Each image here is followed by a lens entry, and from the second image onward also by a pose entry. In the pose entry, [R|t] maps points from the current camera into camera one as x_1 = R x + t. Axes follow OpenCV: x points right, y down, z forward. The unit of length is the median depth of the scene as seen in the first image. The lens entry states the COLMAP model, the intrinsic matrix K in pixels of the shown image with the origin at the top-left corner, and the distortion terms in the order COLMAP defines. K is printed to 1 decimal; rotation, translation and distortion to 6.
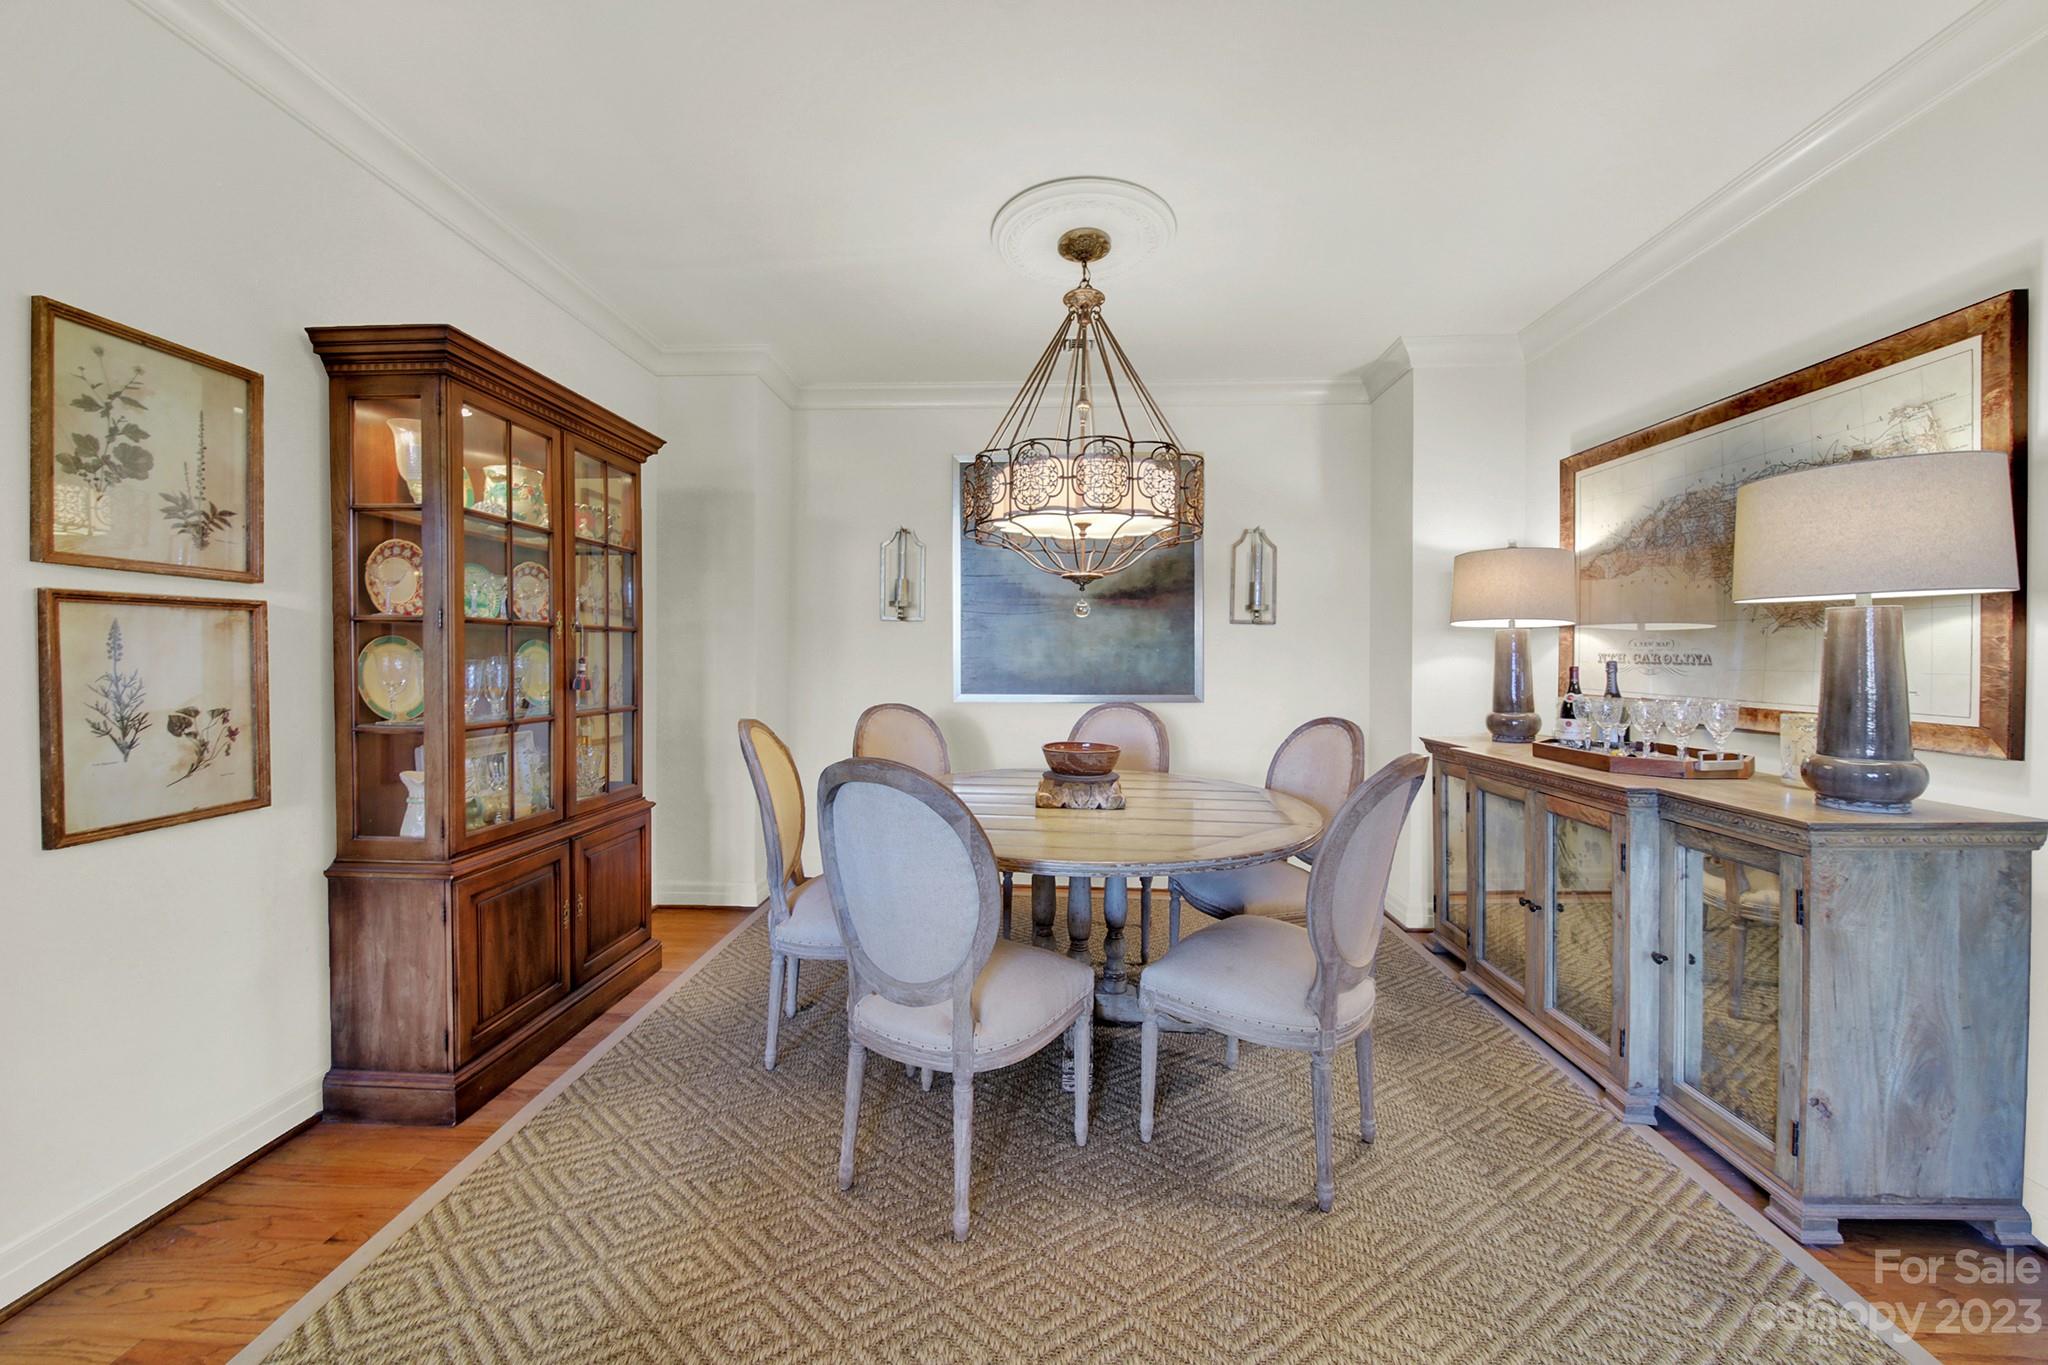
lens RADIAL K [[765.6, 0, 1012.4], [0, 765.6, 661.2], [0, 0, 1]] dist [-0.001436, -0.001005]
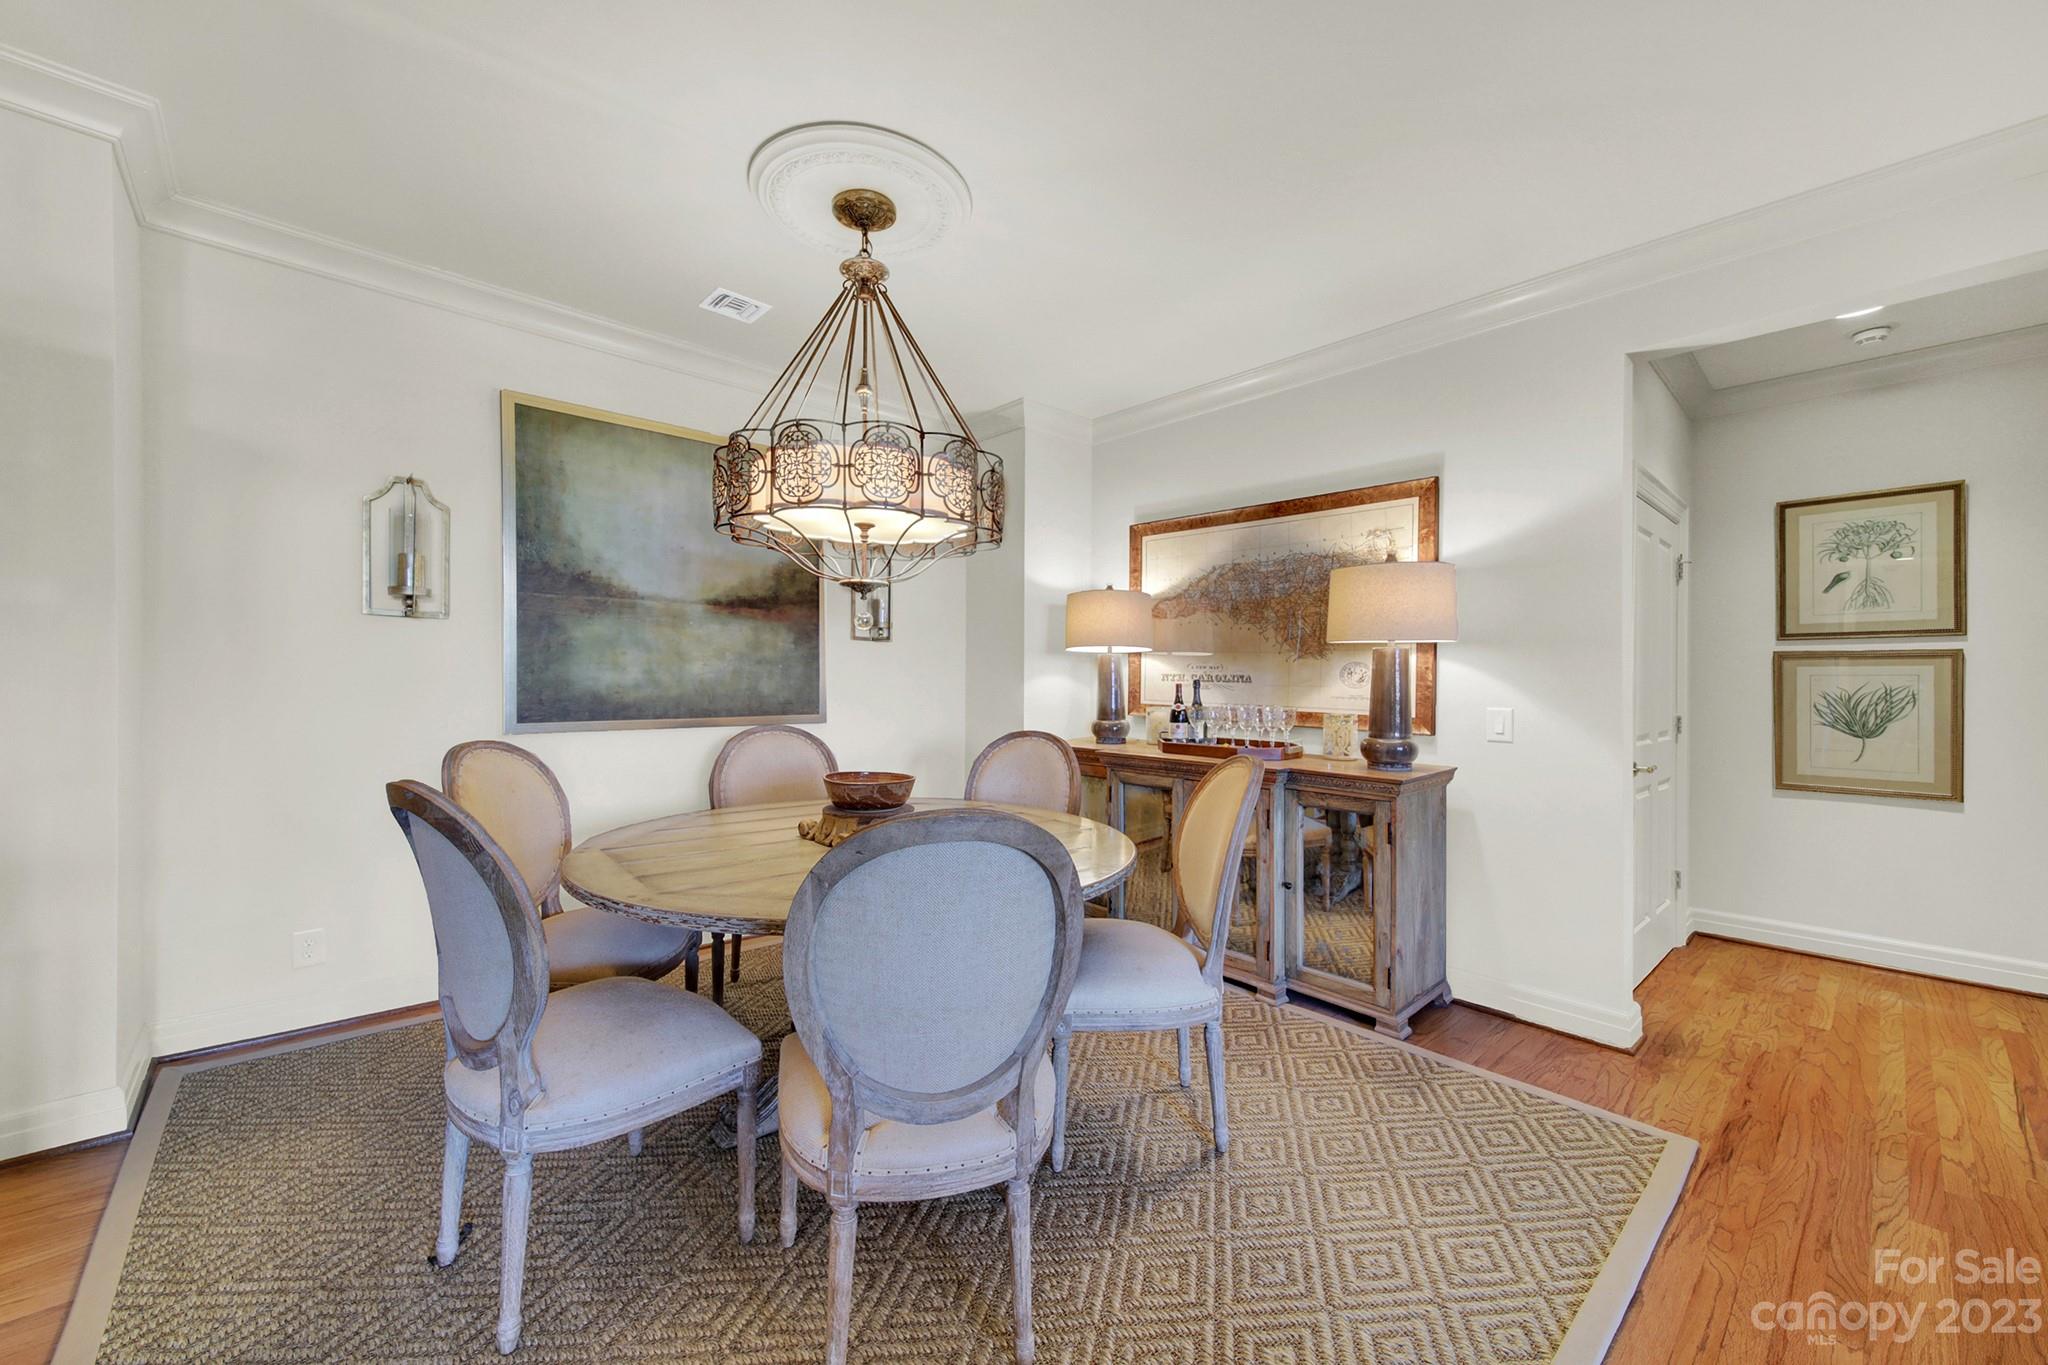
lens RADIAL K [[765.6, 0, 1003.8], [0, 765.6, 676.9], [0, 0, 1]] dist [-0.001436, -0.001005]
pose [[0.710683, 0.003022, 0.703506, -0.413561], [-0.003417, 0.999994, -0.000844, -0.002628], [-0.703504, -0.001804, 0.710689, 0.256897]]
